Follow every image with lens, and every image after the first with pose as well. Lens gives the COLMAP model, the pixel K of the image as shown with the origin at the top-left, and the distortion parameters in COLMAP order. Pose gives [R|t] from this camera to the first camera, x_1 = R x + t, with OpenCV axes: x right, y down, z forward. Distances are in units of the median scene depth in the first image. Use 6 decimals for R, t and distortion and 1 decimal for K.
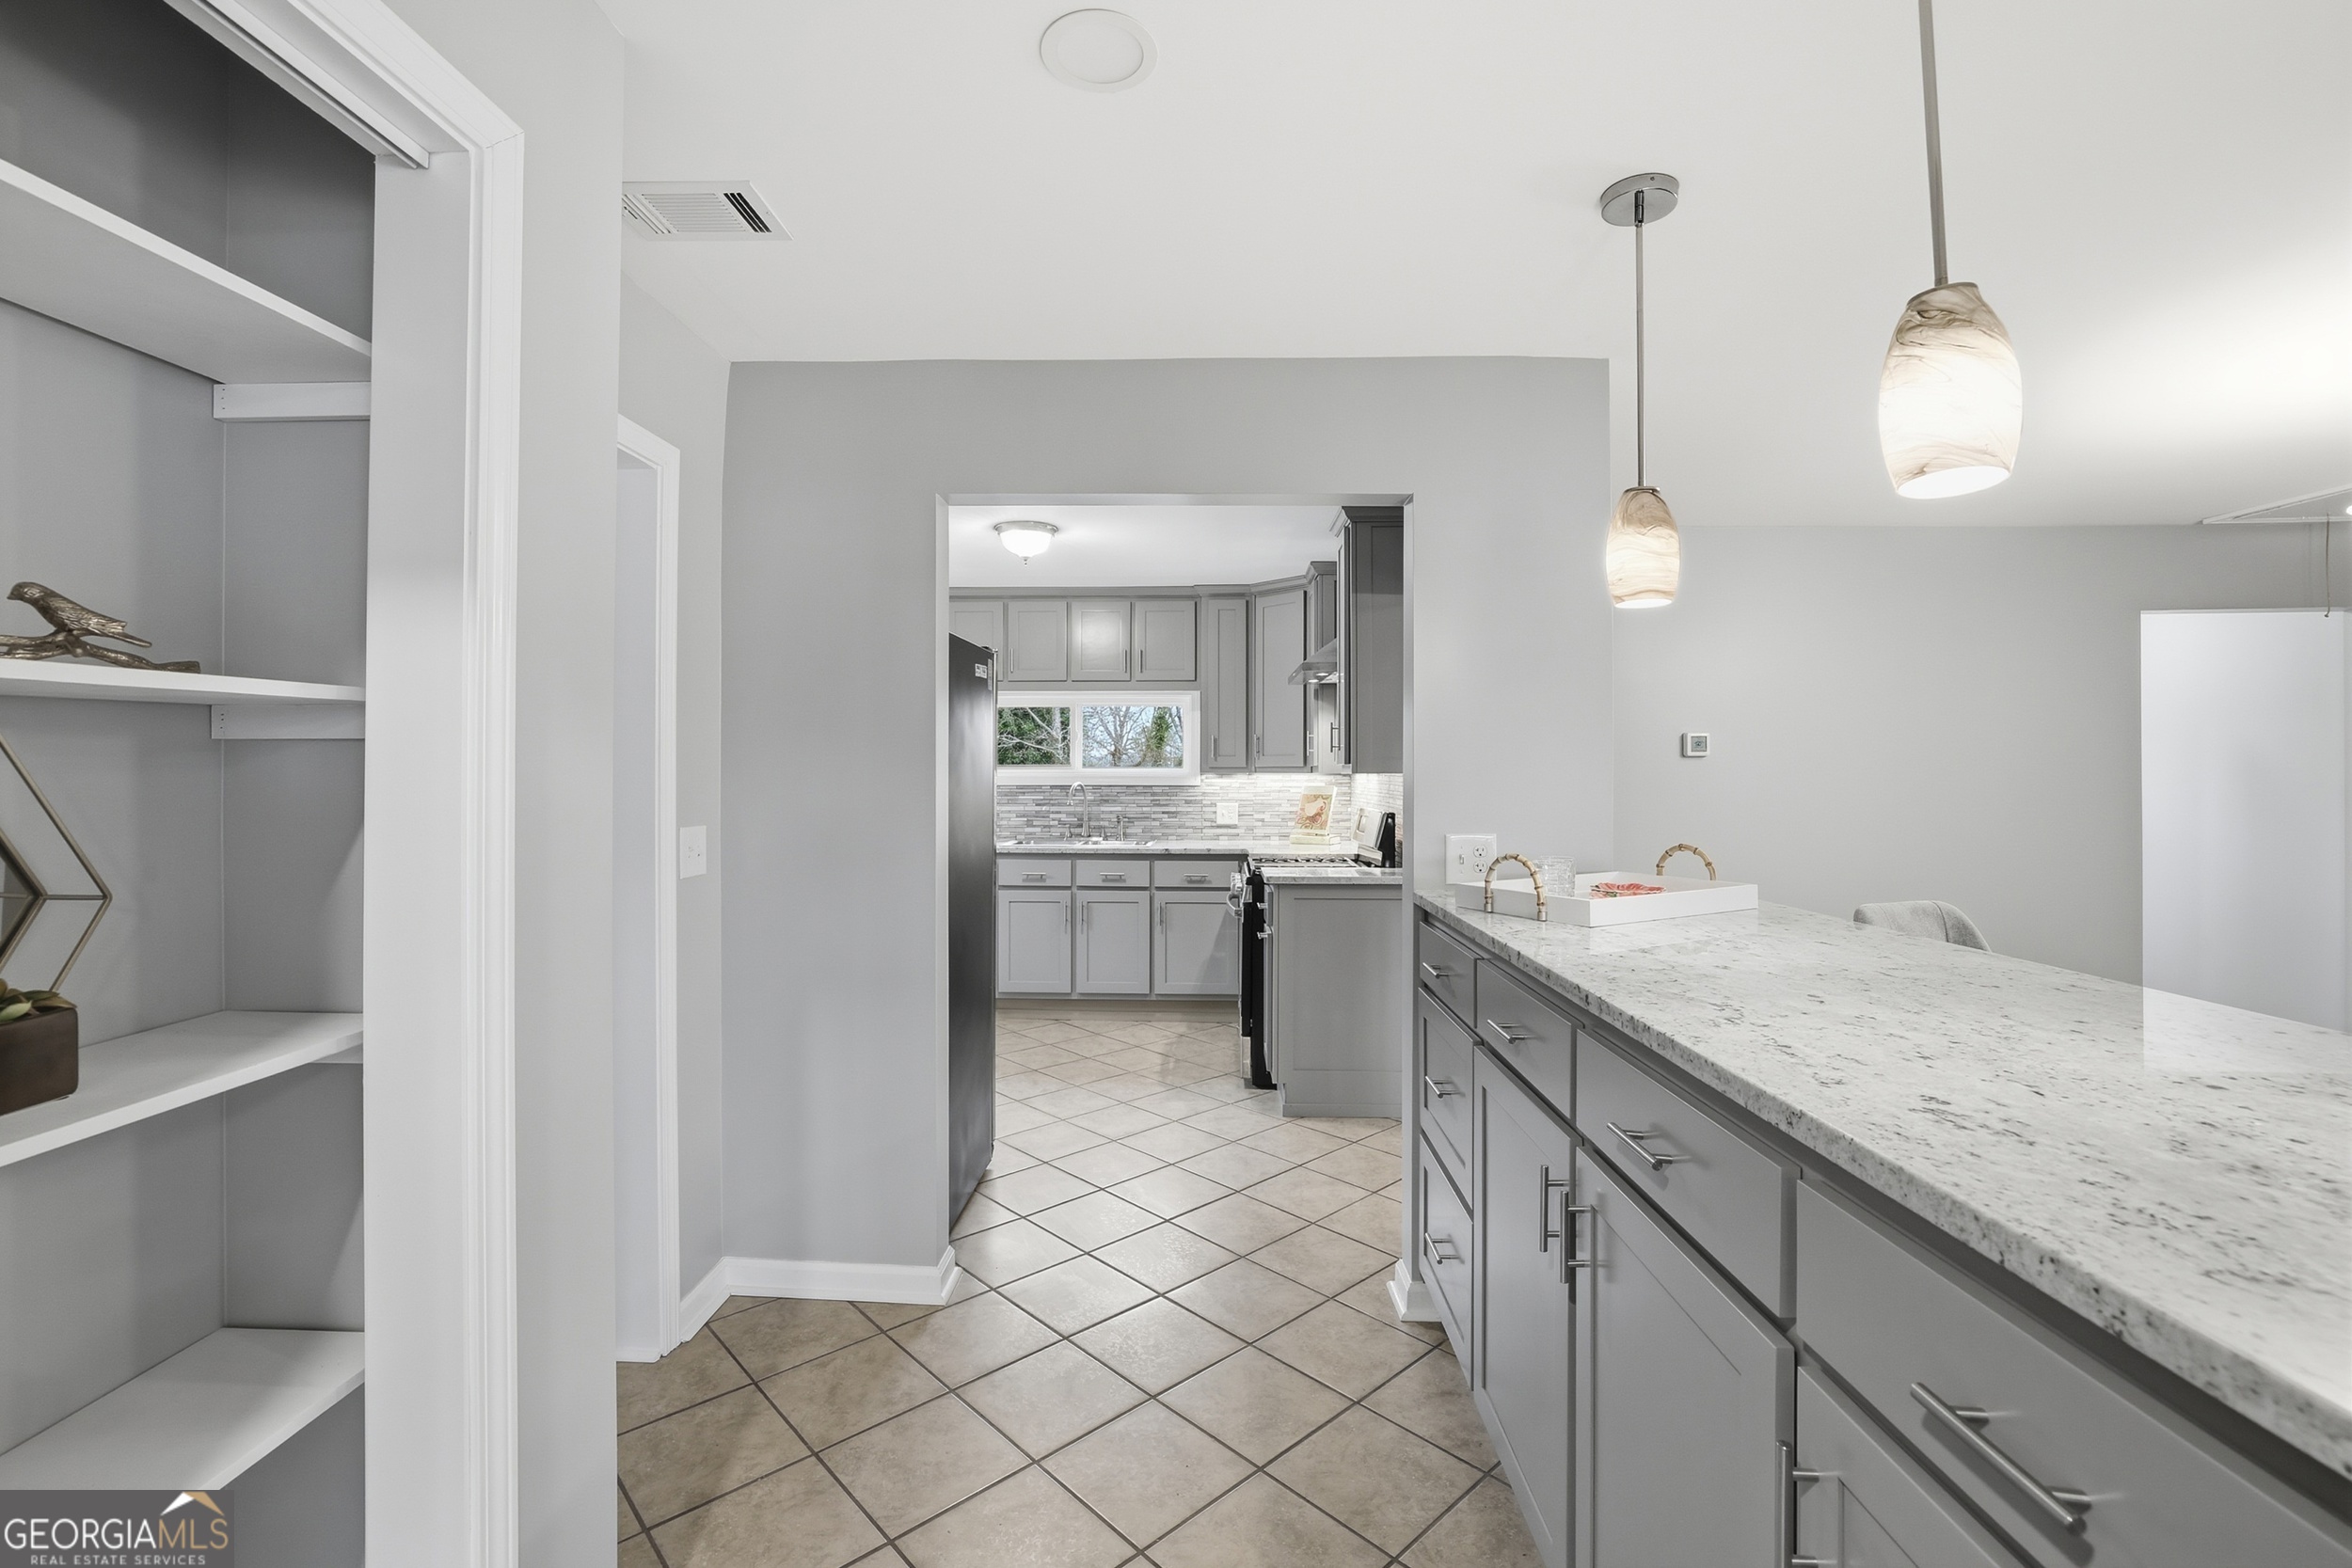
lens RADIAL K [[1020.4, 0, 1169.5], [0, 1020.4, 769.1], [0, 0, 1]] dist [-0.055803, 0.023640]
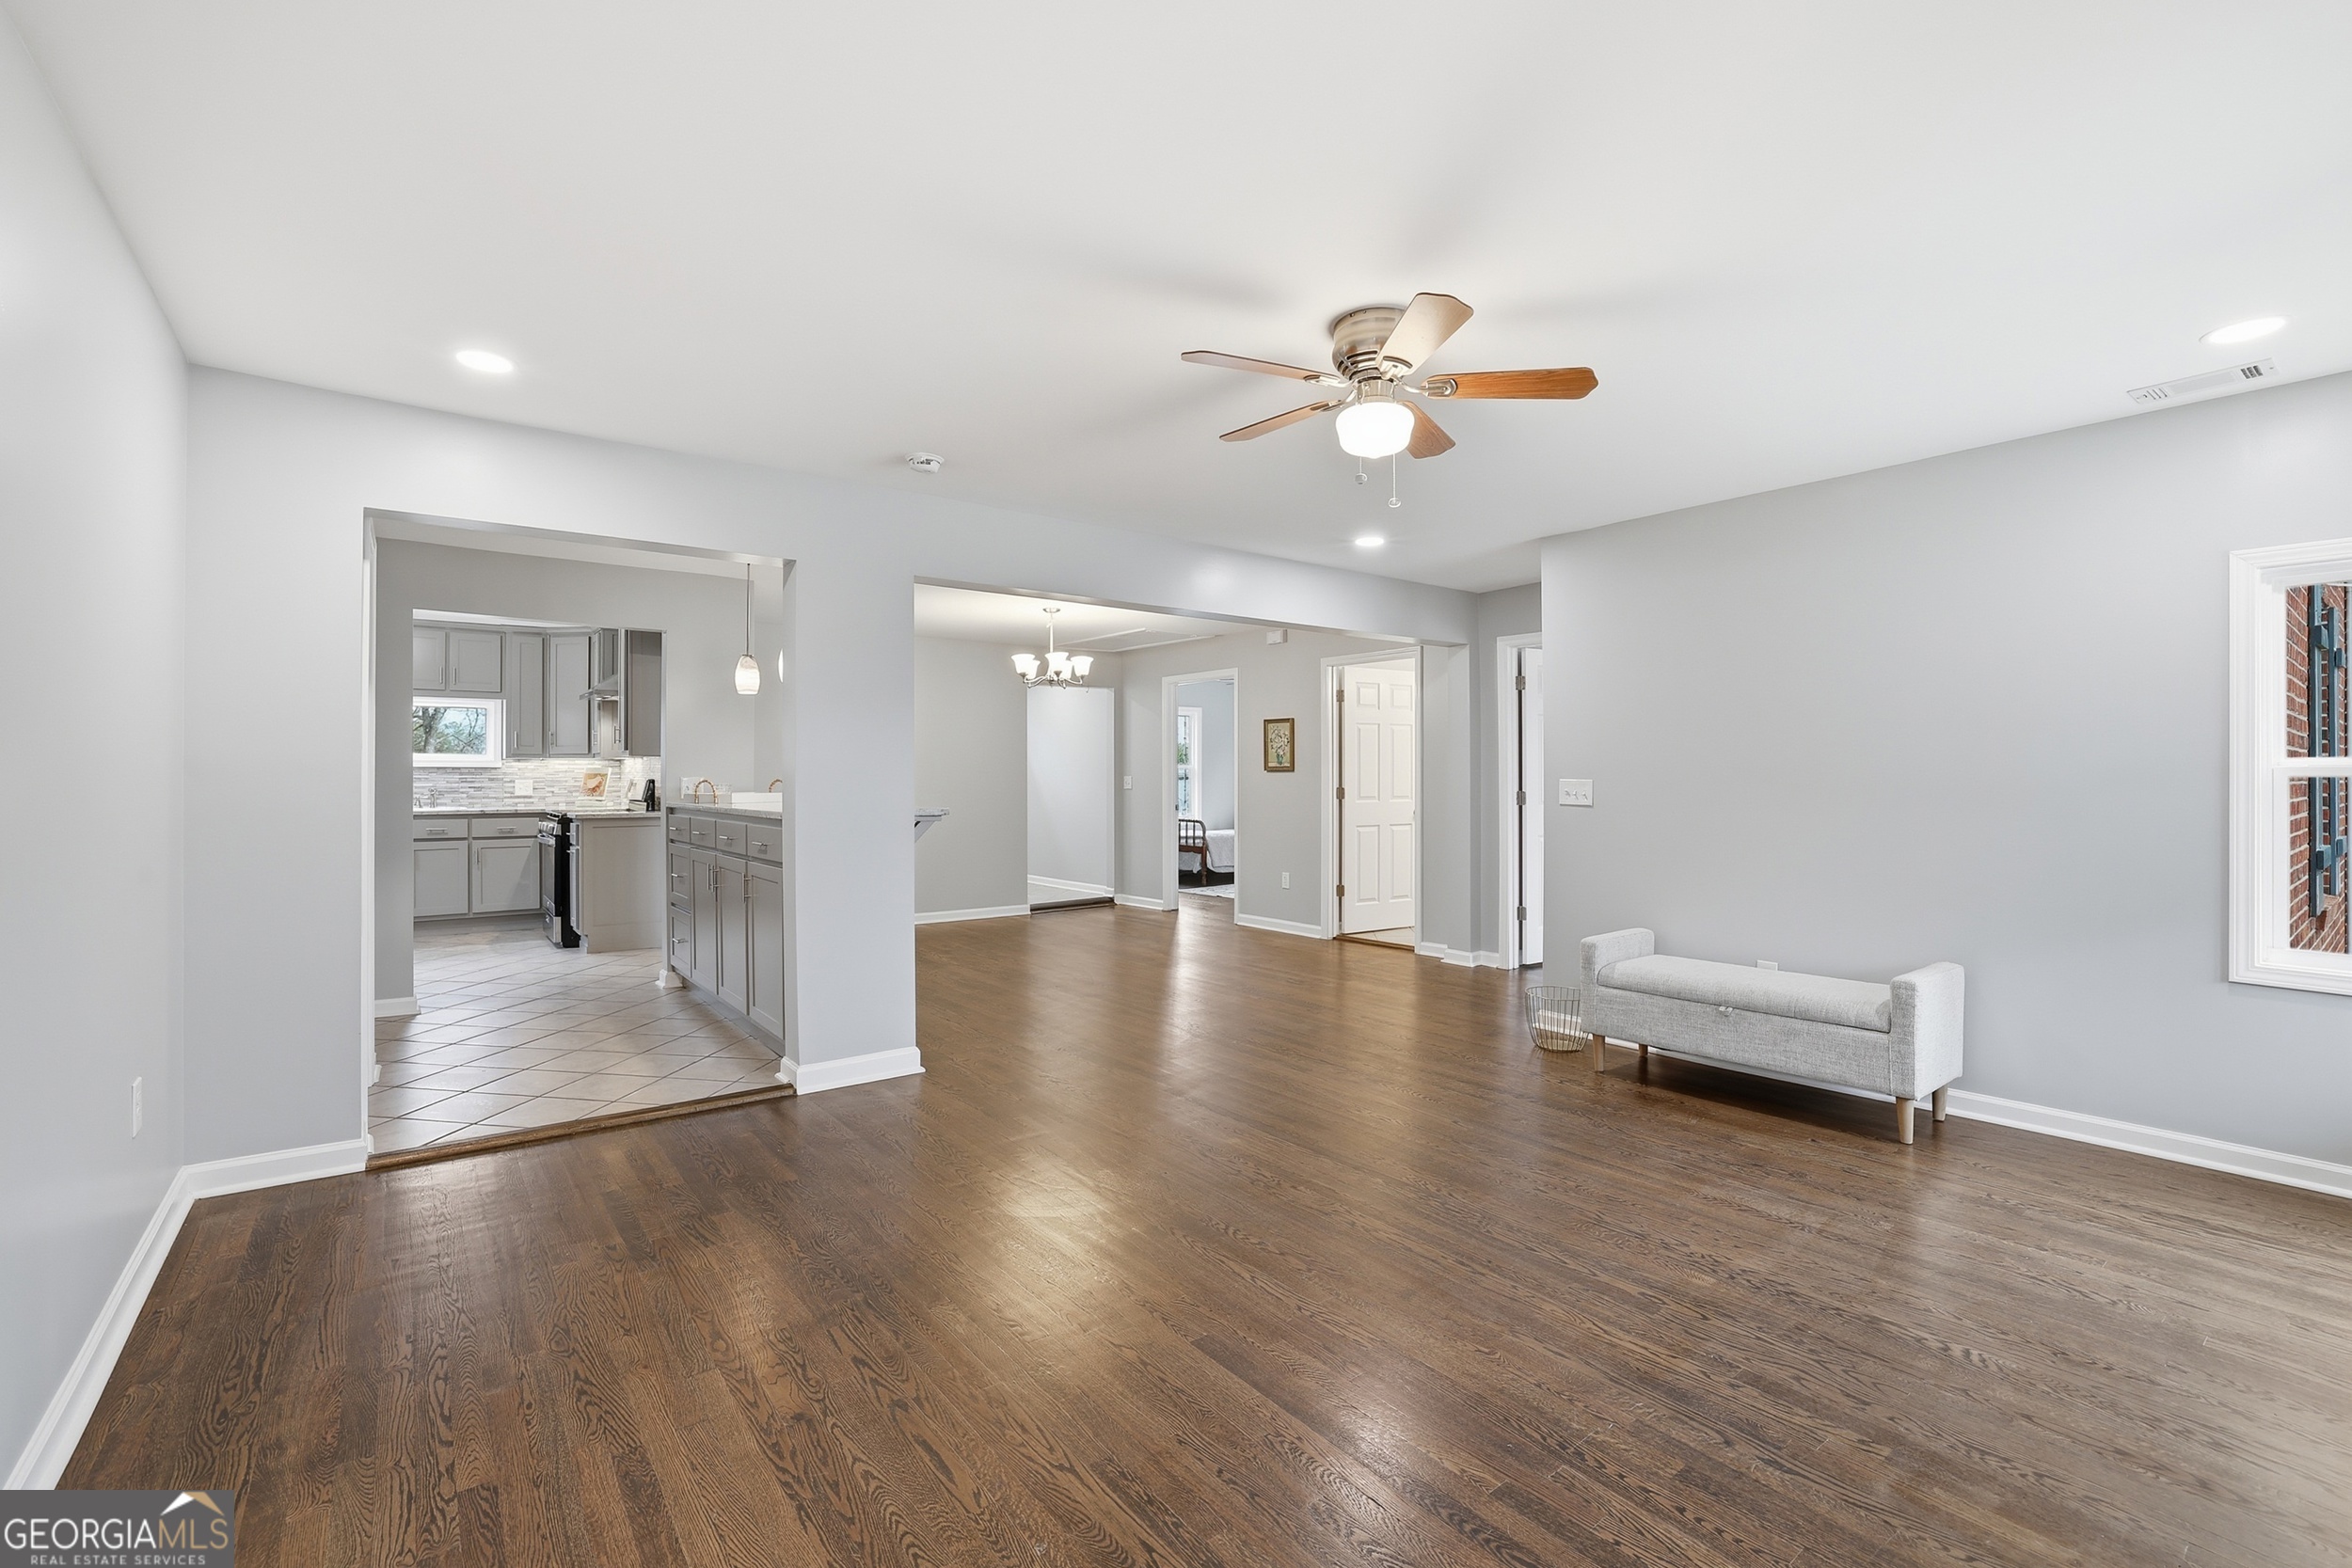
lens RADIAL K [[1020.4, 0, 1169.5], [0, 1020.4, 769.1], [0, 0, 1]] dist [-0.055803, 0.023640]
pose [[0.765591, 0.003425, 0.643318, -0.166667], [-0.002562, 0.999994, -0.002275, 0.021433], [-0.643322, 0.000093, 0.765596, -0.693511]]
